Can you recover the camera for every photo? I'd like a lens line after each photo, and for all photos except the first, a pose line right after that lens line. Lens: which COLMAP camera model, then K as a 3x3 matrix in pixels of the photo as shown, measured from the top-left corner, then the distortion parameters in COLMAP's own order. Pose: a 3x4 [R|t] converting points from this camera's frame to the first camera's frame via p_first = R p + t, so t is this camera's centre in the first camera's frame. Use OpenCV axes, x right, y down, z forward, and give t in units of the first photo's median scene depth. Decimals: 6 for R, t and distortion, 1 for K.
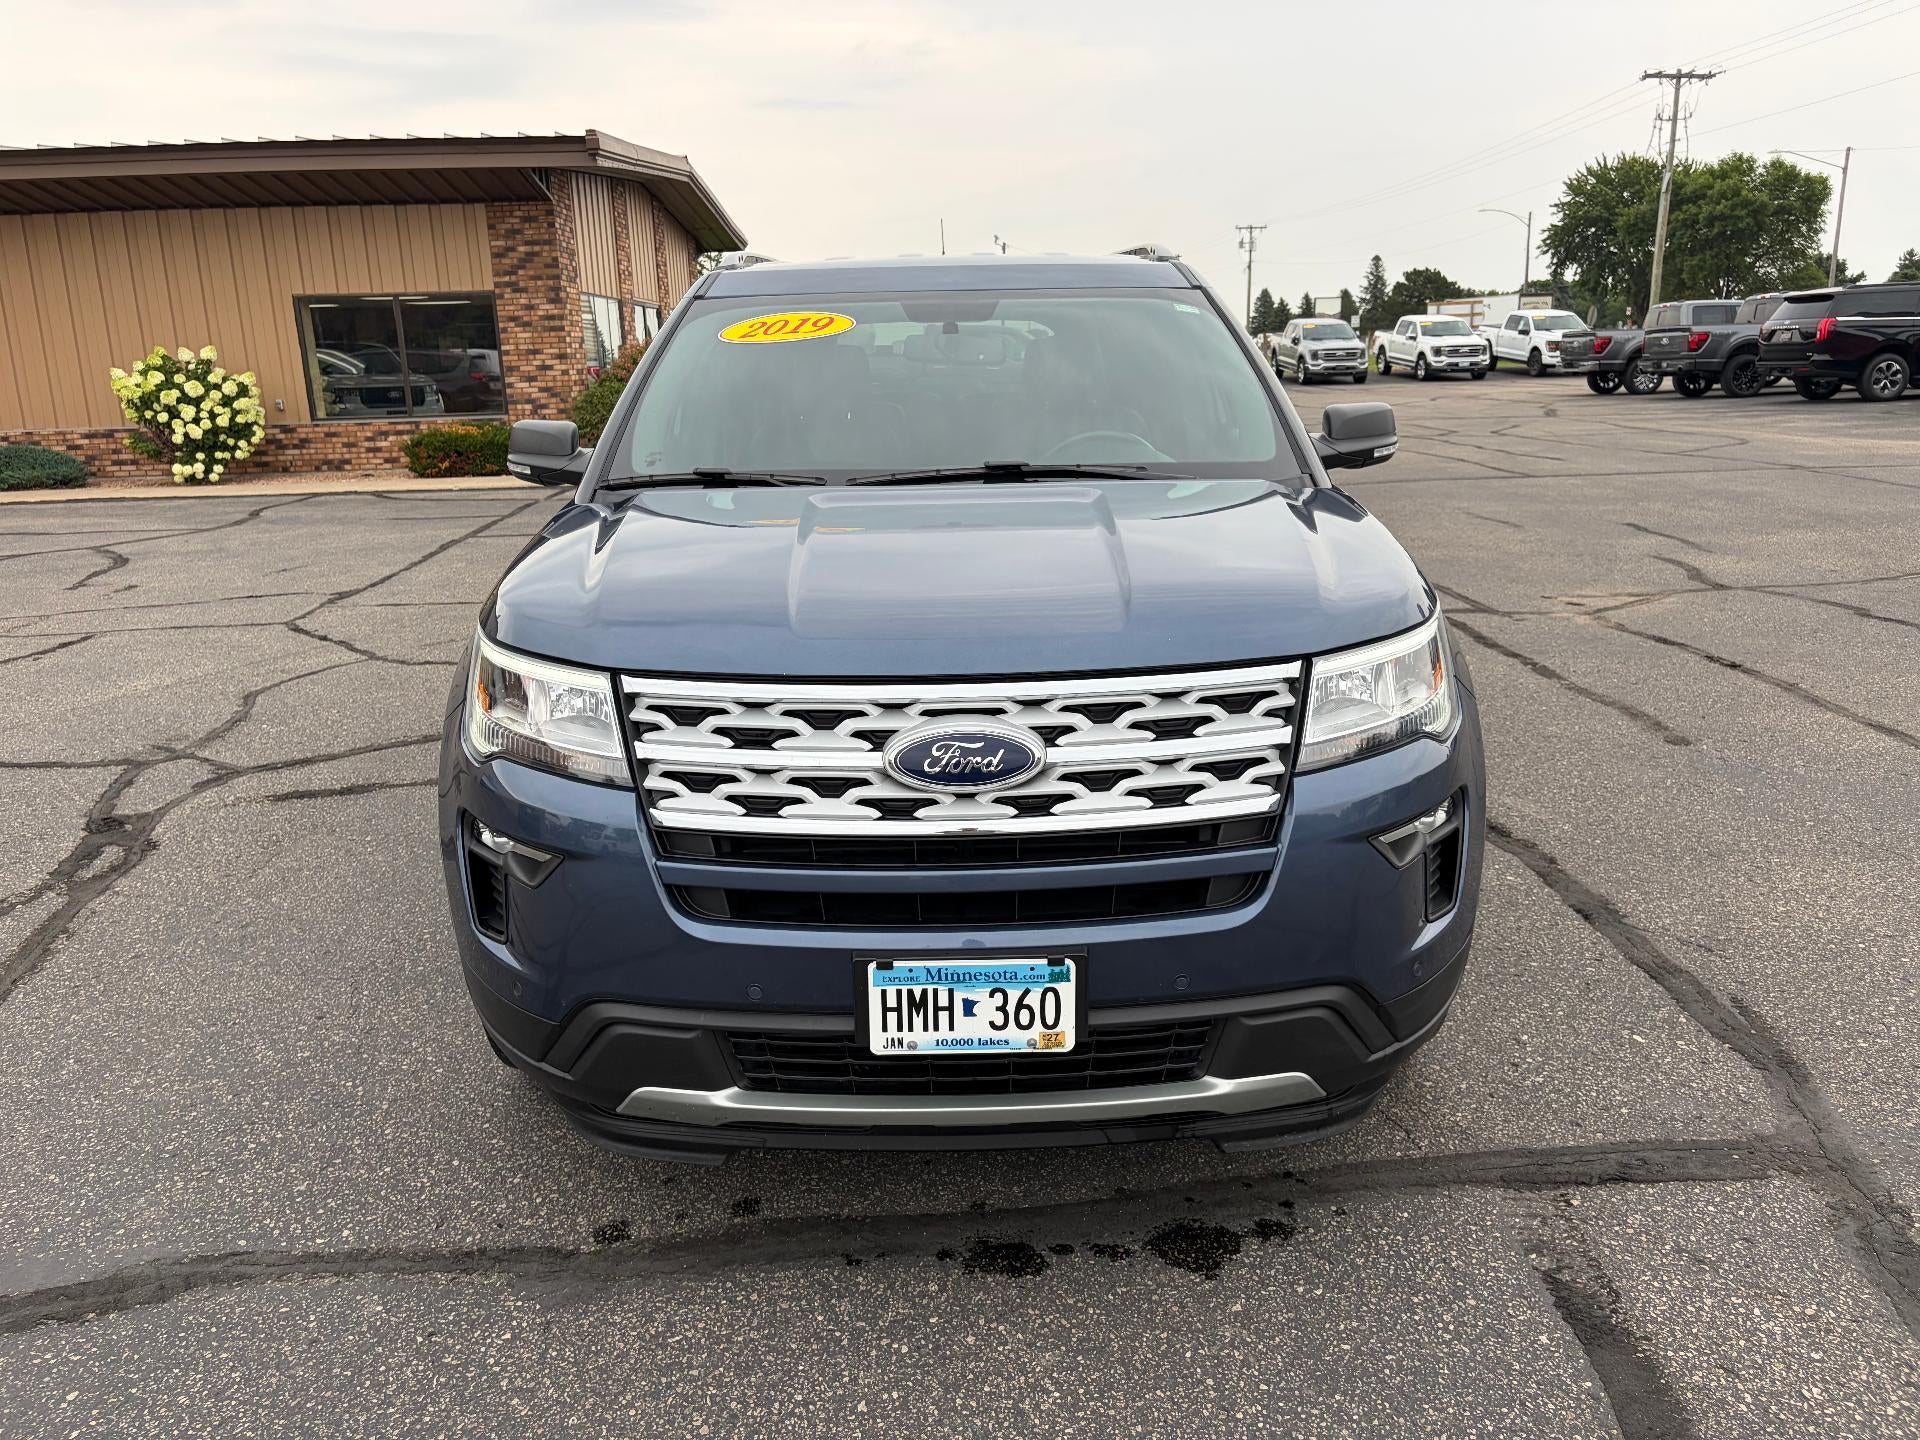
lens RADIAL K [[1446.2, 0, 958.8], [0, 1446.2, 725.7], [0, 0, 1]] dist [0.065558, -0.071929]
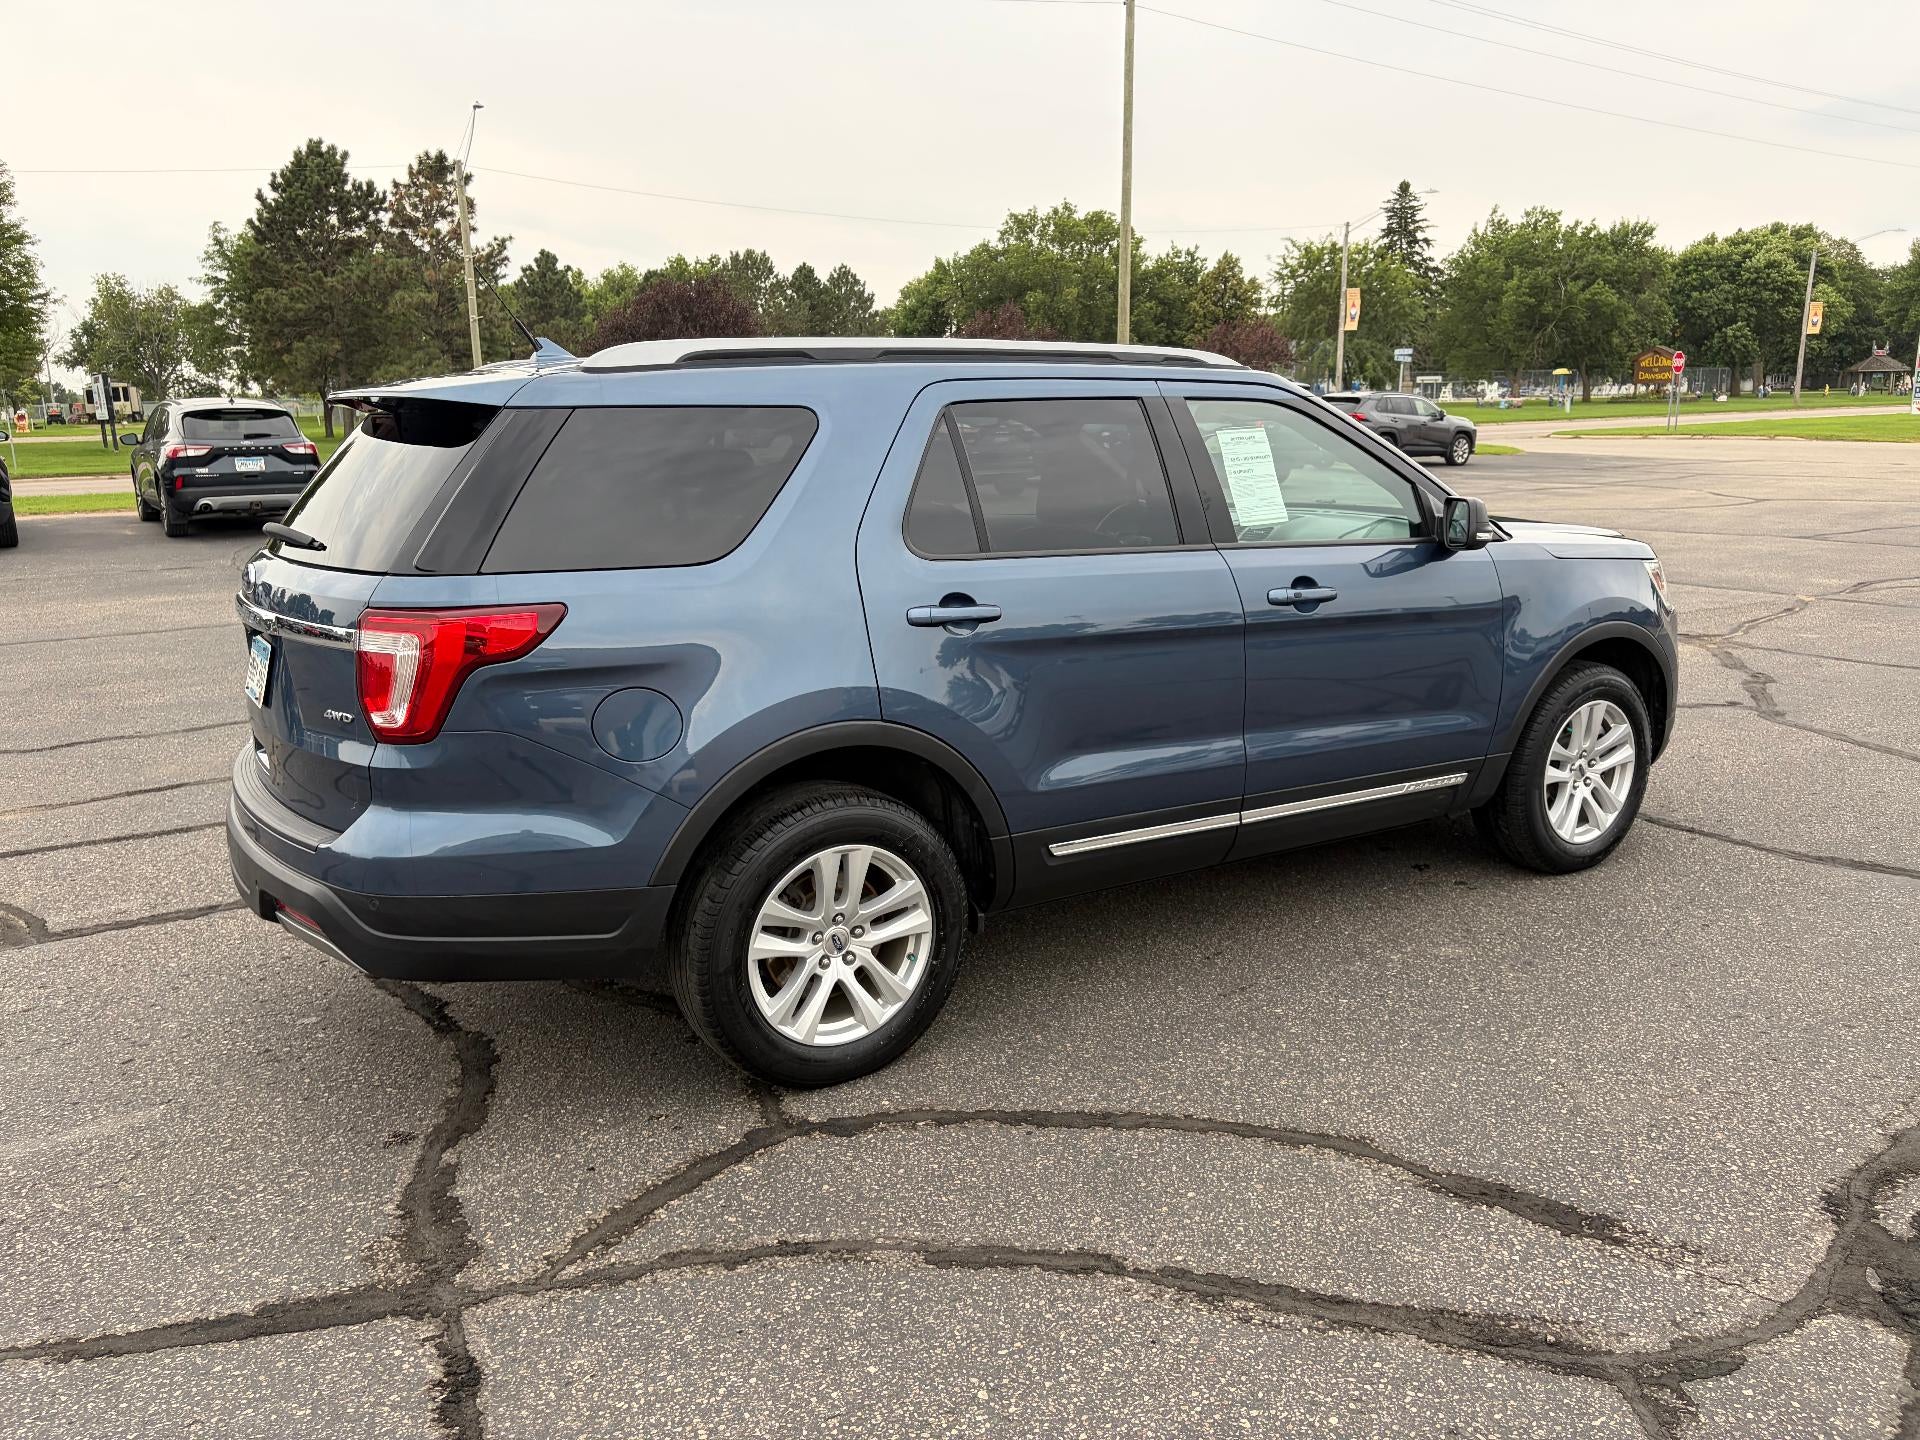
lens RADIAL K [[1448.9, 0, 960.0], [0, 1448.9, 720.0], [0, 0, 1]] dist [0.040453, -0.040302]
pose [[-0.519680, -0.146493, 0.841708, -1.771795], [0.246770, 0.917463, 0.312036, -0.834513], [-0.817947, 0.369867, -0.440637, 3.122648]]
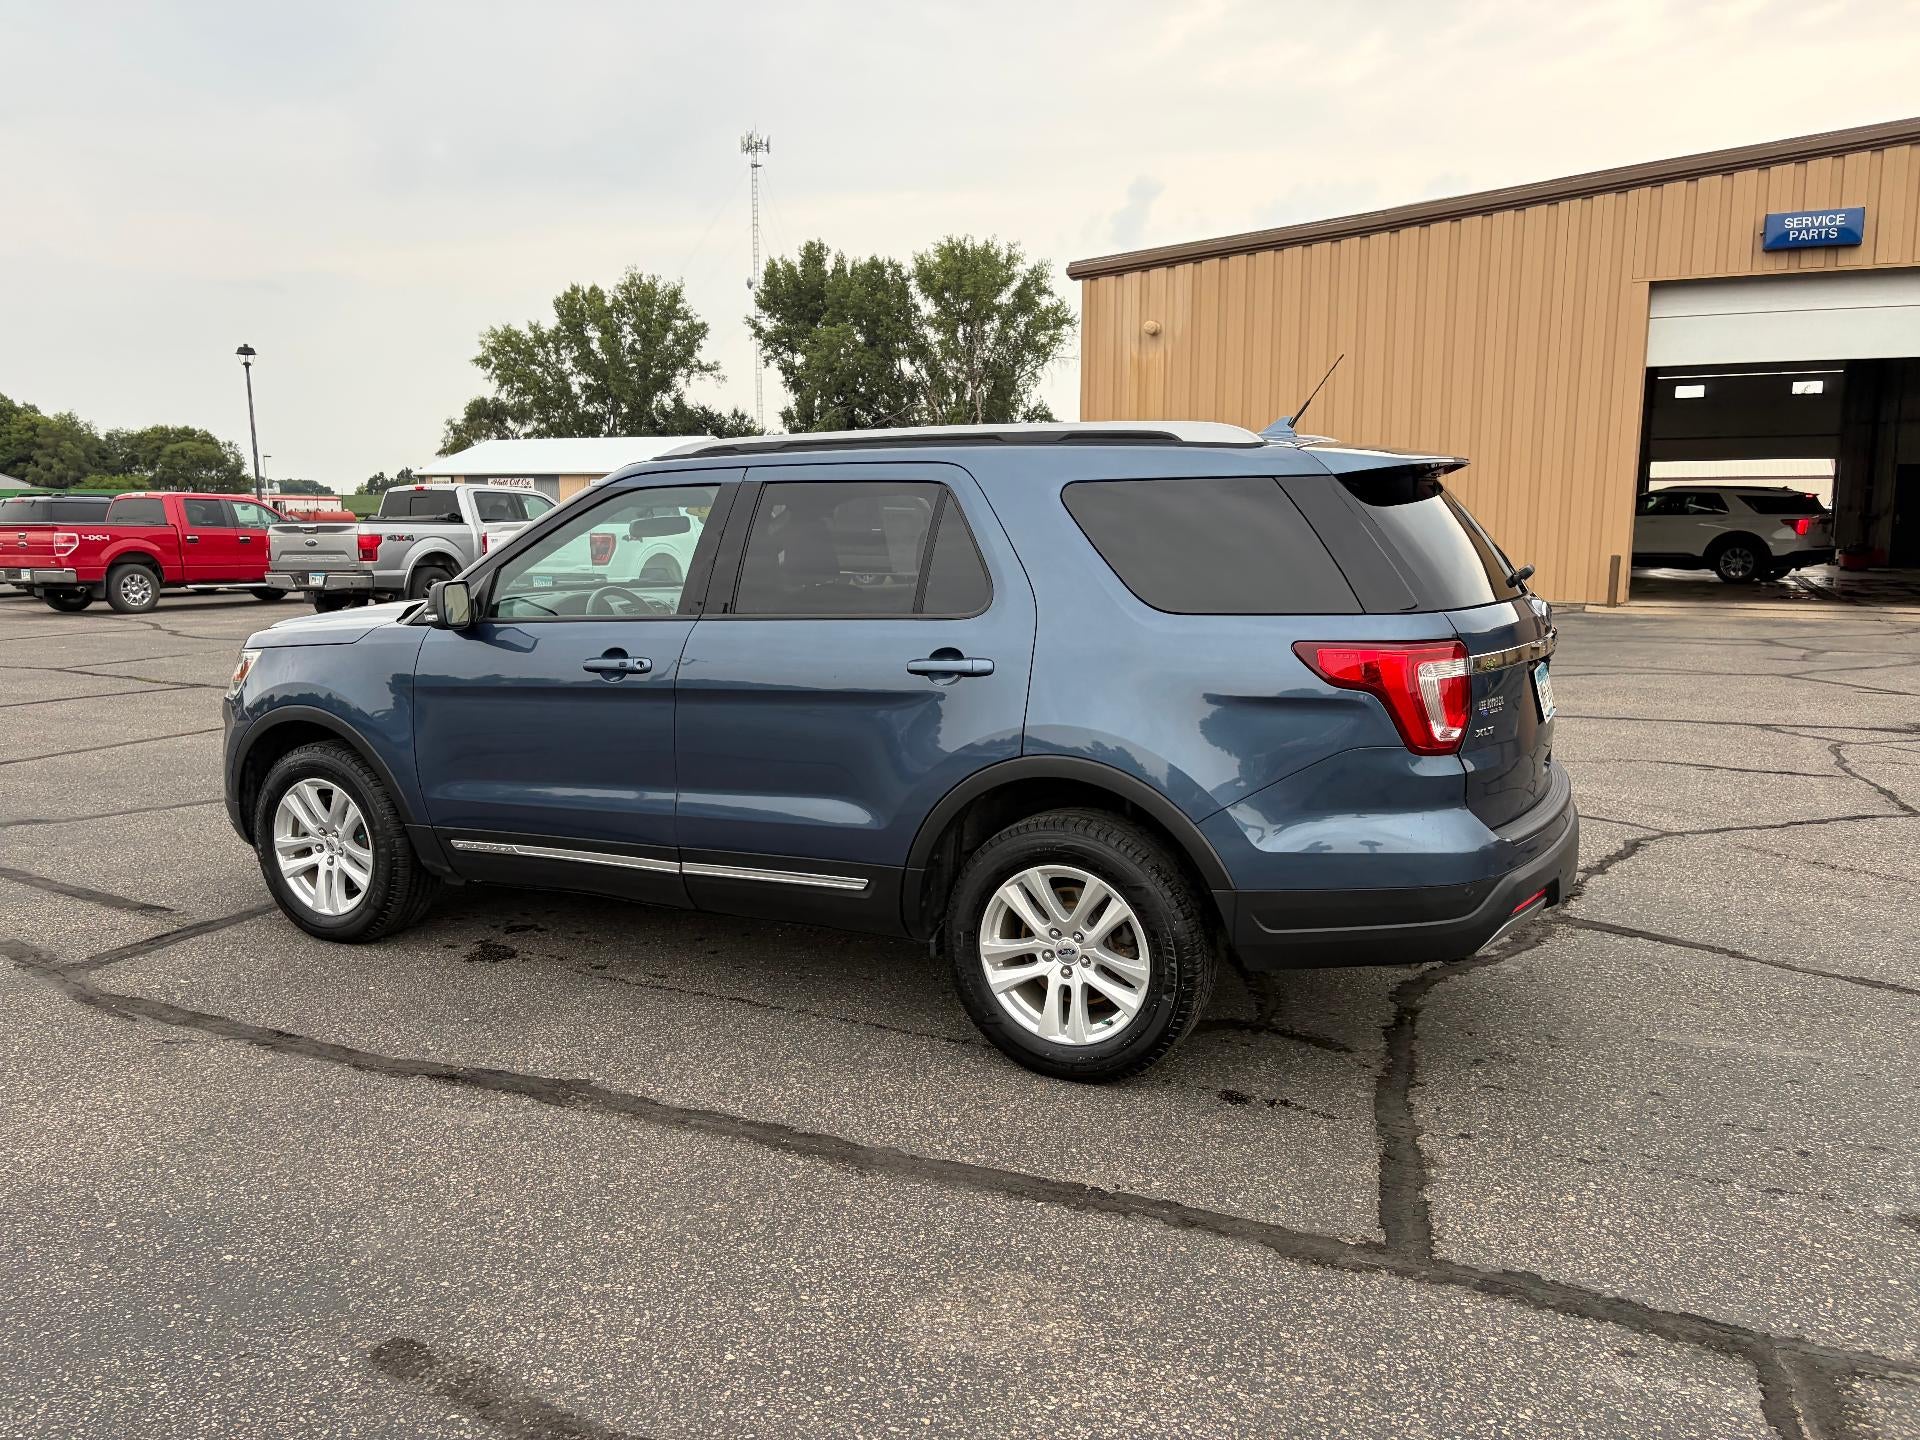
lens RADIAL K [[1448.9, 0, 960.0], [0, 1448.9, 720.0], [0, 0, 1]] dist [0.040453, -0.040302]
pose [[-0.460989, 0.158735, -0.873094, 1.949468], [-0.209319, 0.936659, 0.280811, -0.906479], [0.862366, 0.312206, -0.398563, 3.133847]]
